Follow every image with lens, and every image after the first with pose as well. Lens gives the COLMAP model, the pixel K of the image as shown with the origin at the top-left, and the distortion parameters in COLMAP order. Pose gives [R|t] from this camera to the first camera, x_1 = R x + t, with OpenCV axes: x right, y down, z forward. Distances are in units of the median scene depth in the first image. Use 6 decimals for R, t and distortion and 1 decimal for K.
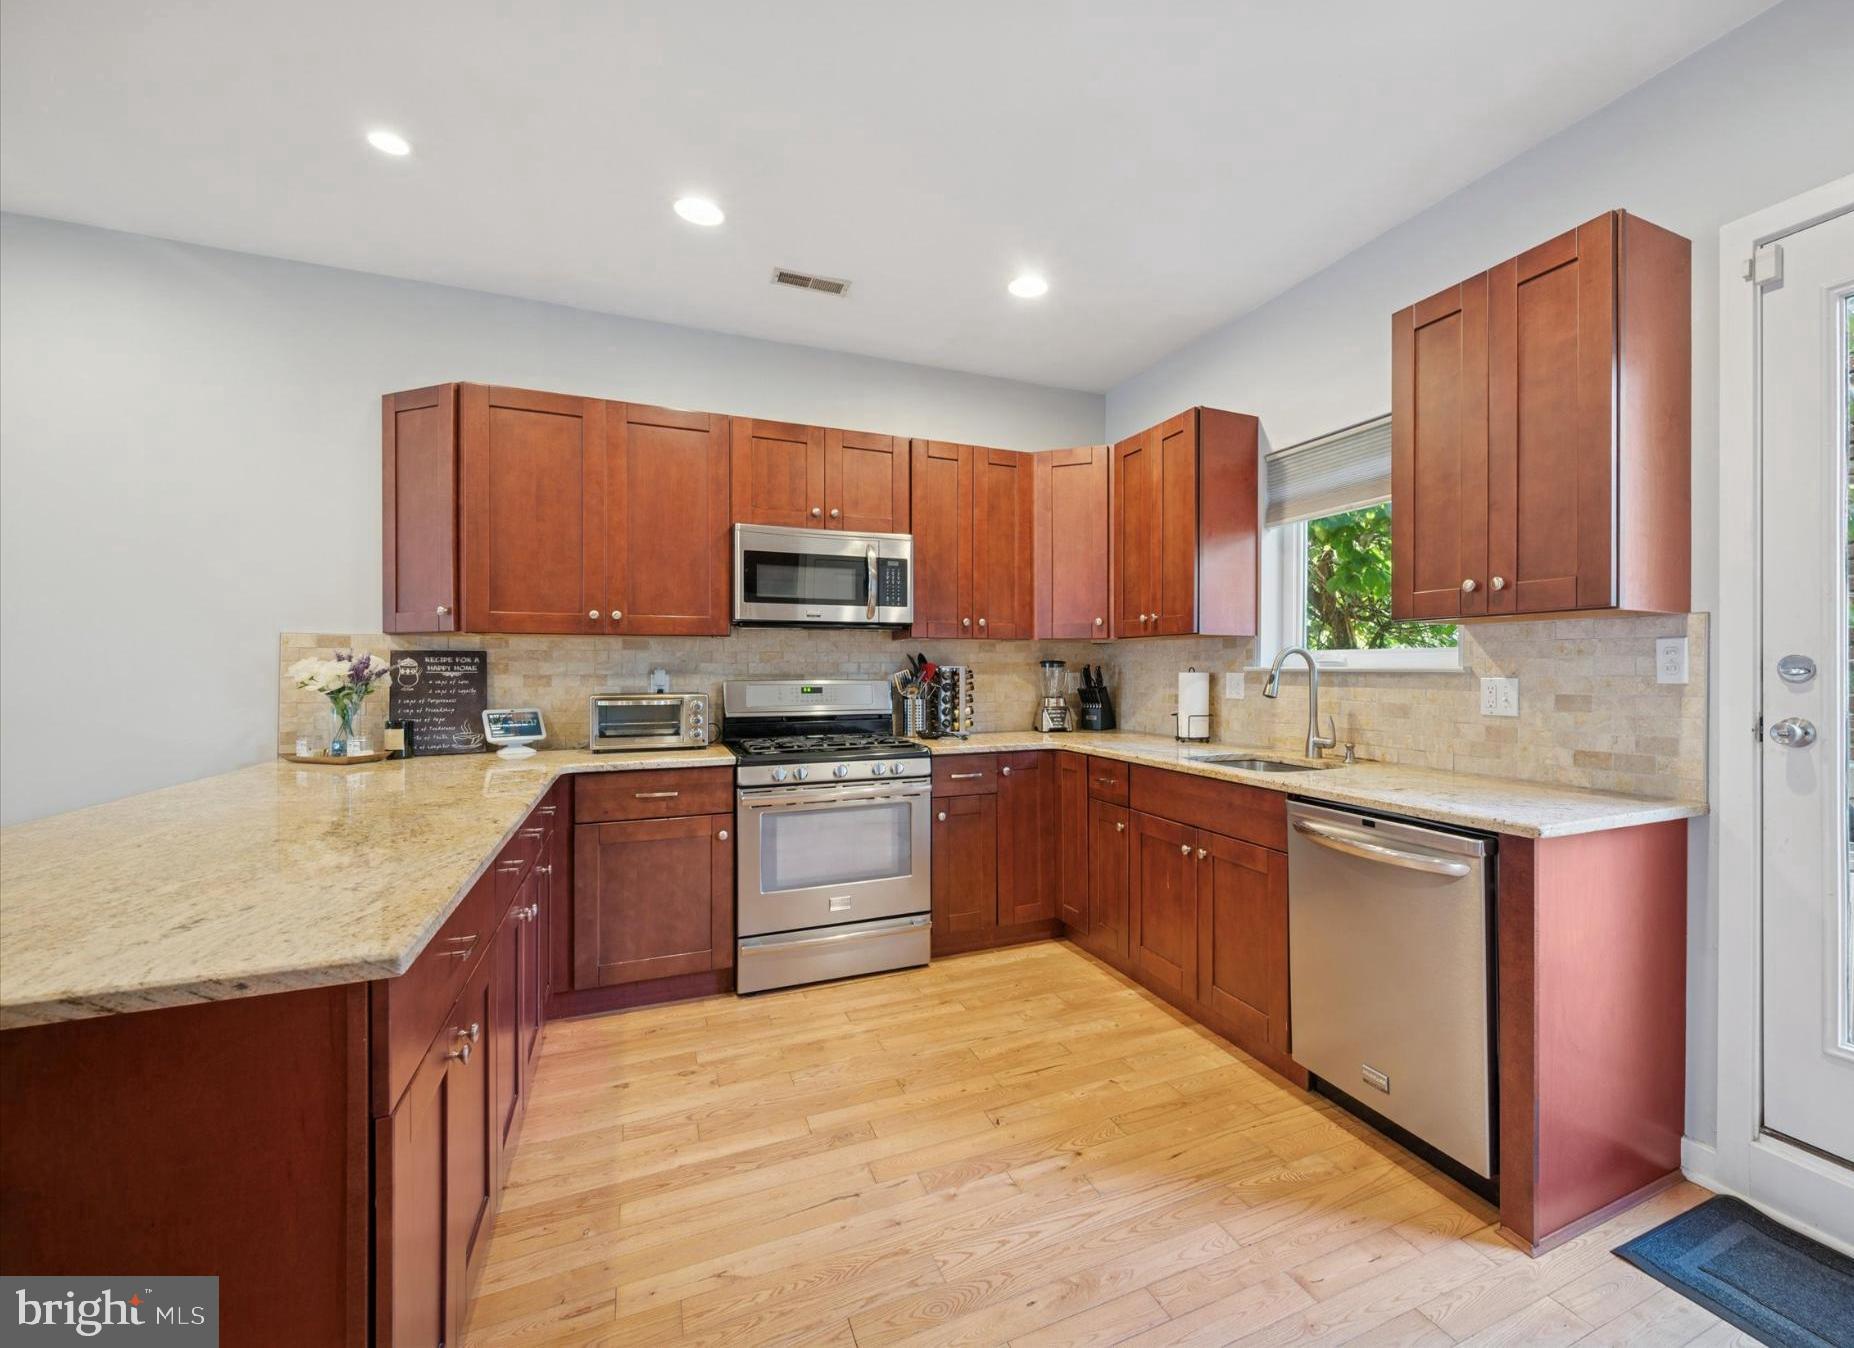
lens RADIAL K [[810.8, 0, 975.3], [0, 810.8, 674.3], [0, 0, 1]] dist [-0.007091, 0.000377]
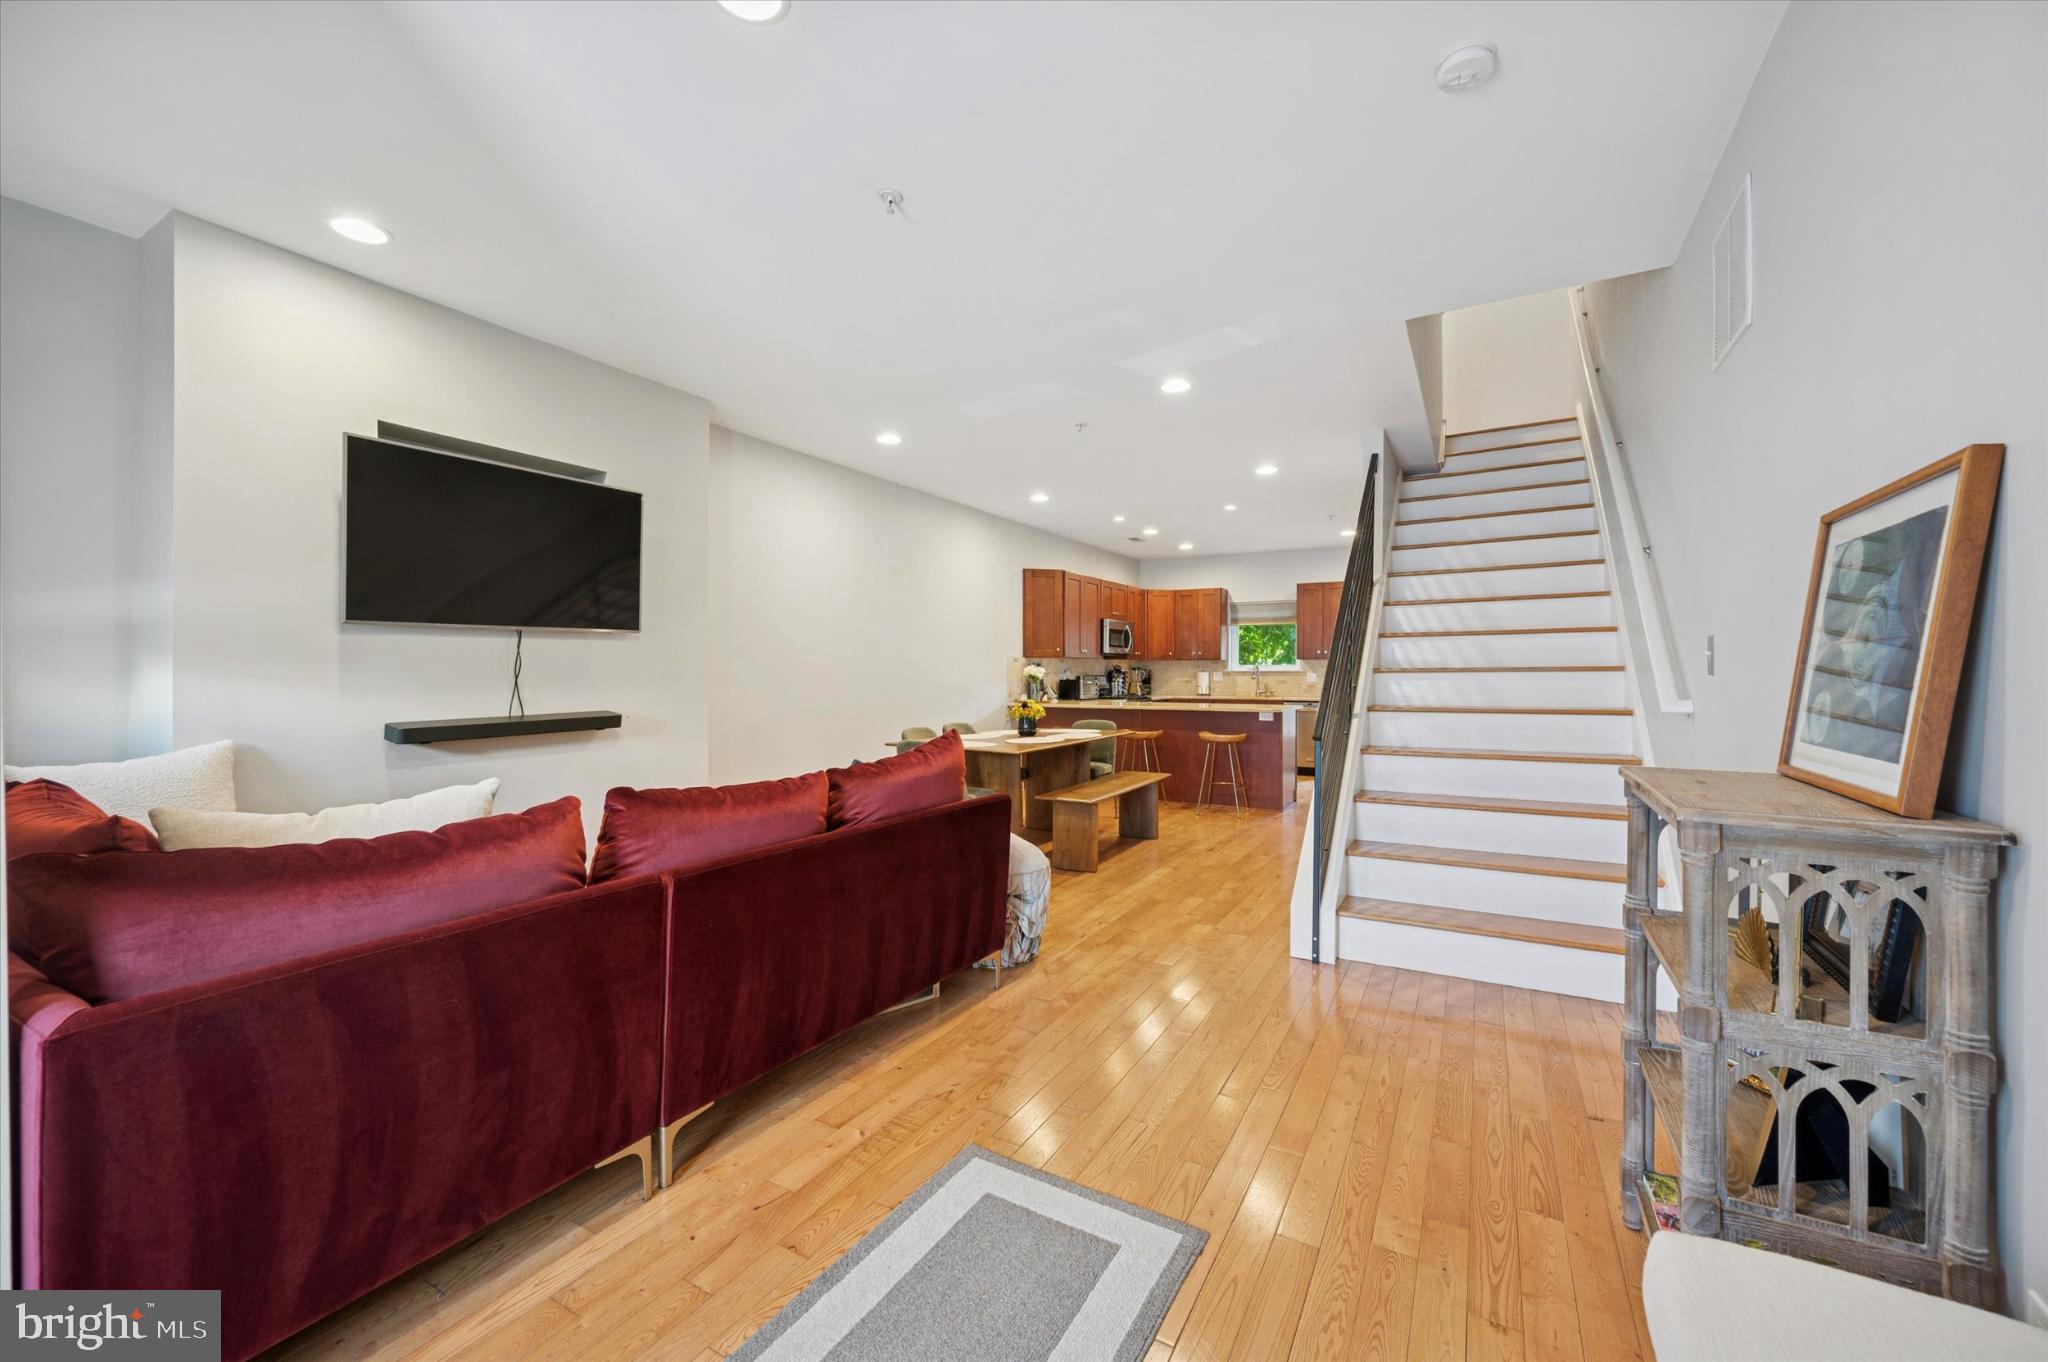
lens RADIAL K [[807.5, 0, 1028.3], [0, 807.5, 675.1], [0, 0, 1]] dist [-0.004013, -0.000040]
pose [[0.818915, -0.001208, 0.573914, -2.149857], [0.002449, 0.999996, -0.001391, 0.012394], [-0.573910, 0.002544, 0.818915, -1.151731]]
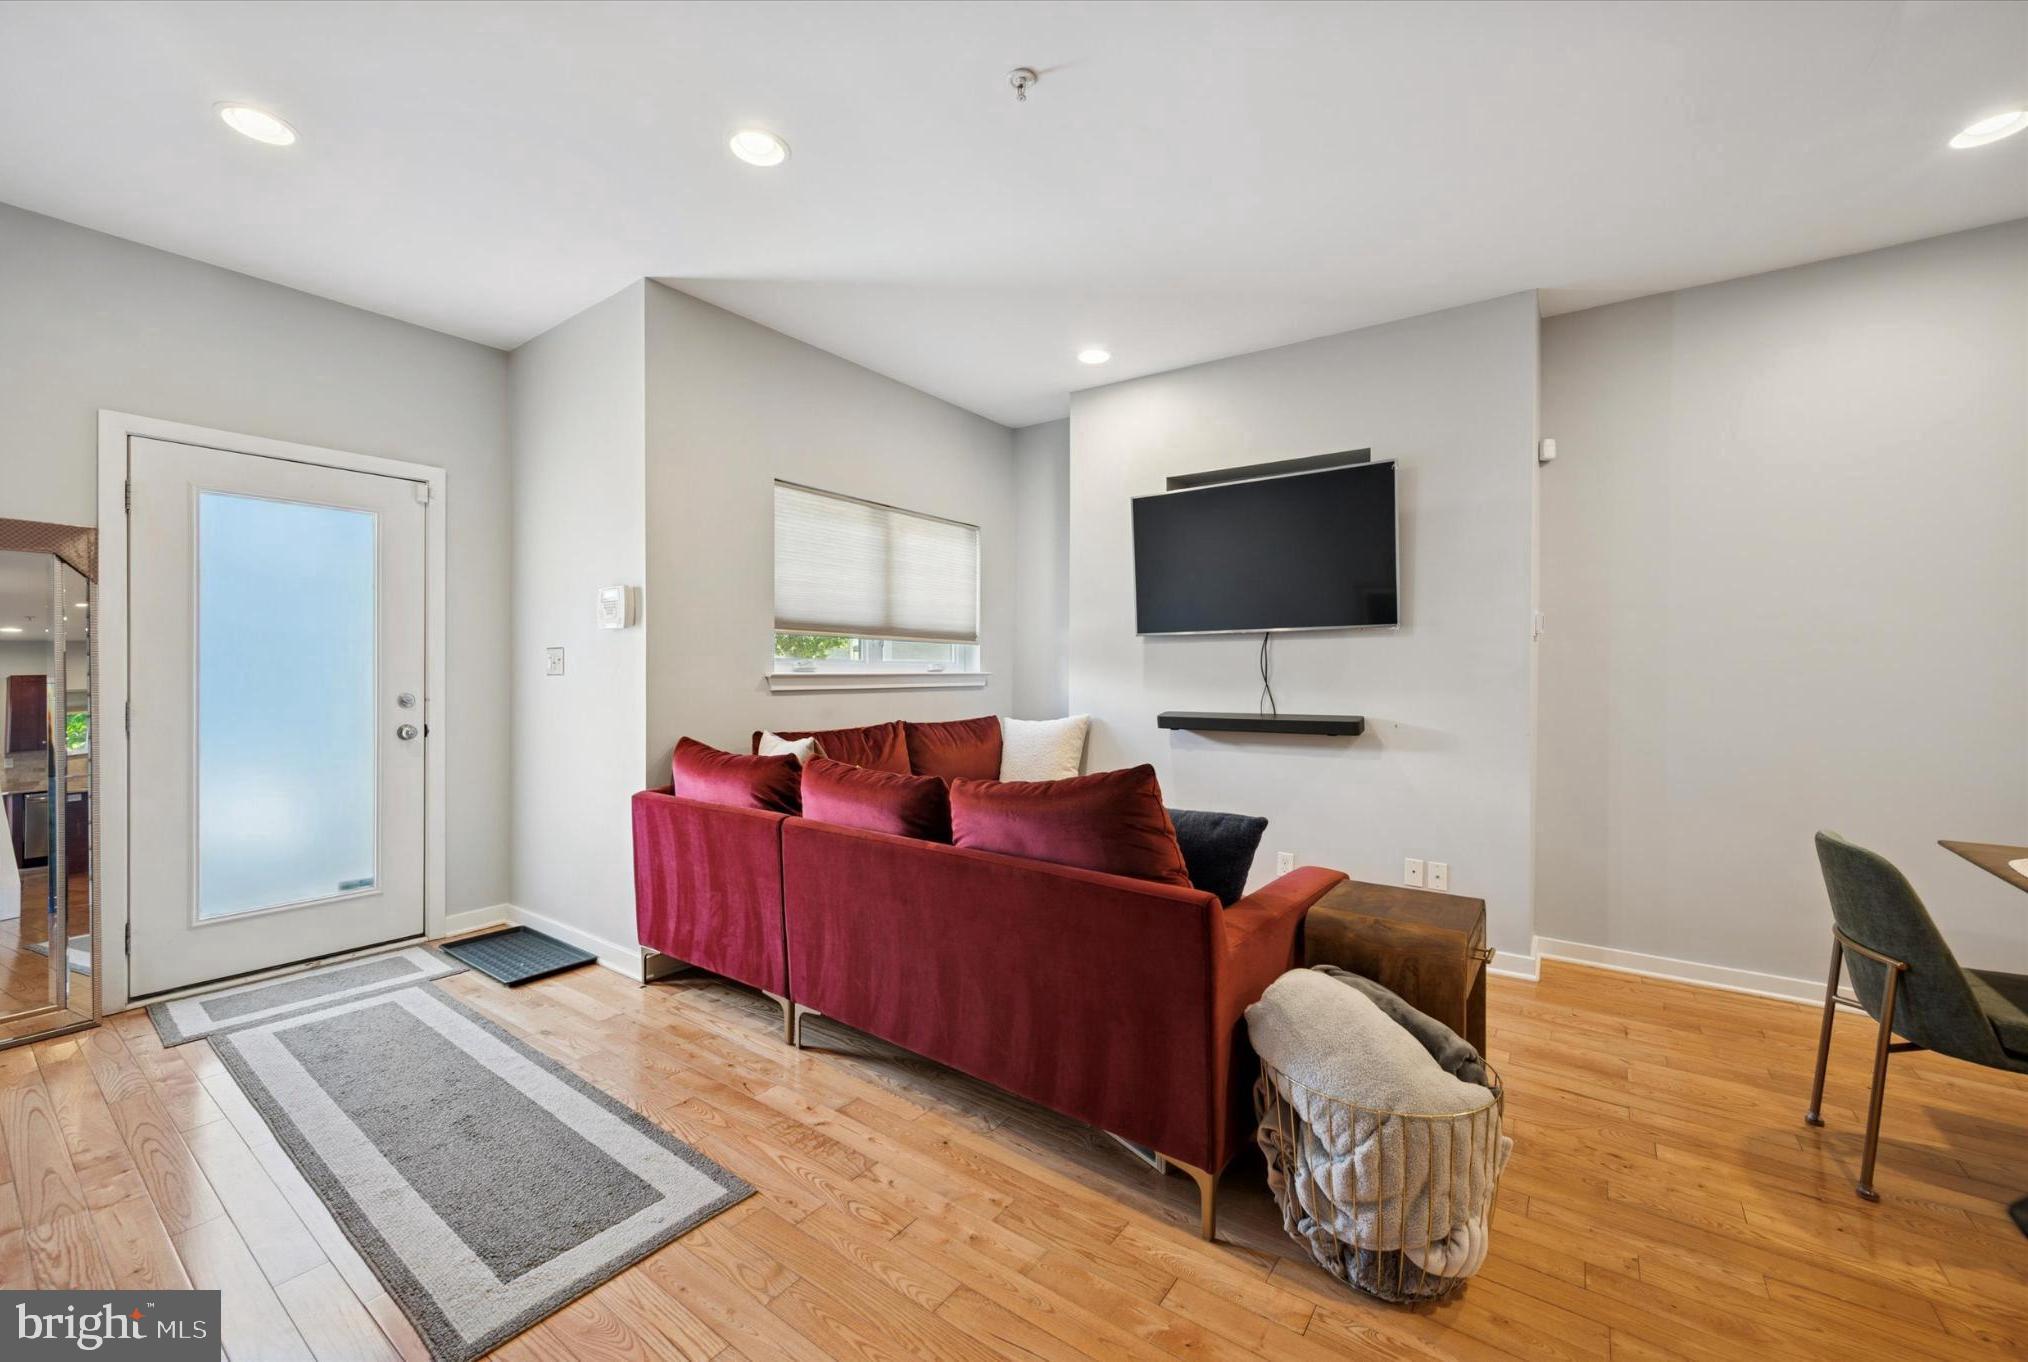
lens RADIAL K [[810.1, 0, 1004.4], [0, 810.1, 675.4], [0, 0, 1]] dist [-0.003215, 0.000302]
pose [[0.475010, 0.010648, -0.879916, -1.237019], [-0.008739, 0.999935, 0.007383, 0.003909], [0.879937, 0.004183, 0.475071, -0.729637]]
